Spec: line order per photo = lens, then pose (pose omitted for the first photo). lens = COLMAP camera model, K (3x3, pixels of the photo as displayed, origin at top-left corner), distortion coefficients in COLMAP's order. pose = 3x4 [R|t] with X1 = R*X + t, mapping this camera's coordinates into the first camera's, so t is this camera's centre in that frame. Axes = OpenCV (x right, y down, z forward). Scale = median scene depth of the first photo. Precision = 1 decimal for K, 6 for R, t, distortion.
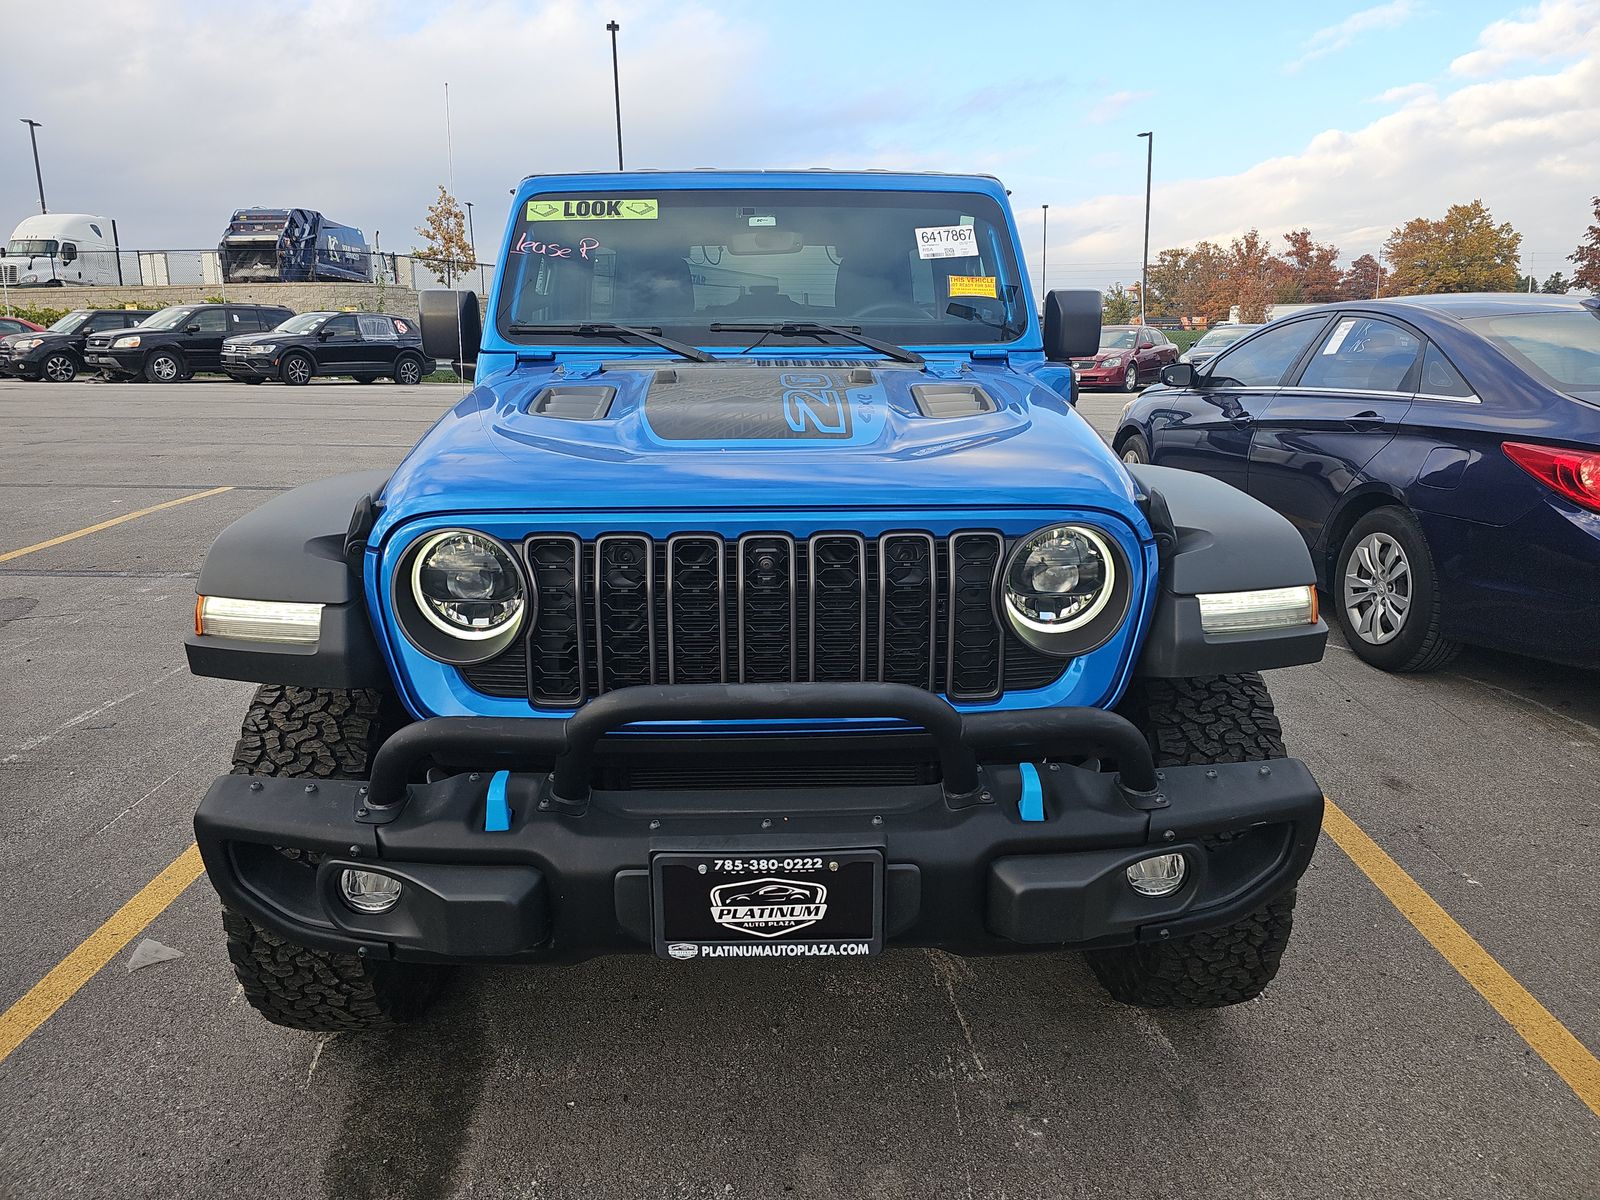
lens RADIAL K [[1081.0, 0, 812.7], [0, 1081.0, 593.6], [0, 0, 1]] dist [0.078370, -0.072455]
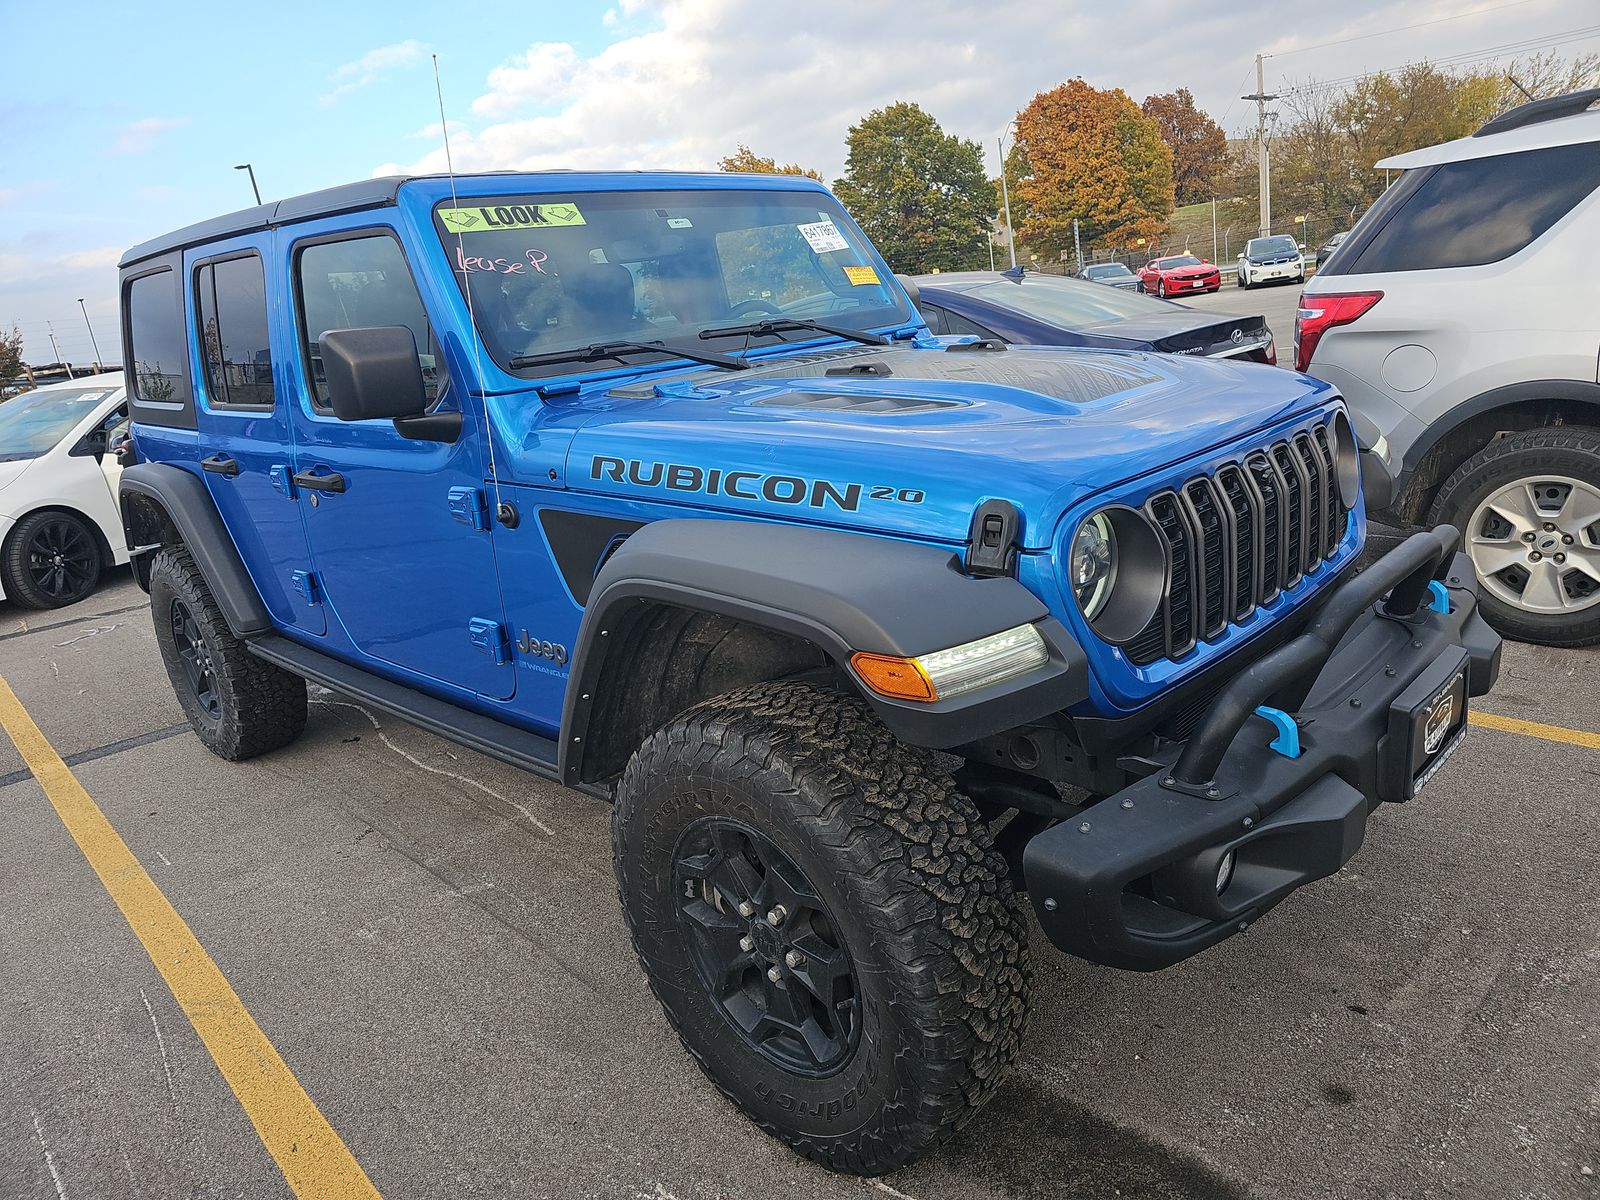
lens RADIAL K [[1109.9, 0, 799.2], [0, 1109.9, 605.9], [0, 0, 1]] dist [0.062220, -0.066521]
pose [[0.695248, -0.262798, 0.669005, -0.699837], [0.279831, 0.956293, 0.084843, -0.078277], [-0.662061, 0.128222, 0.738400, 0.260932]]
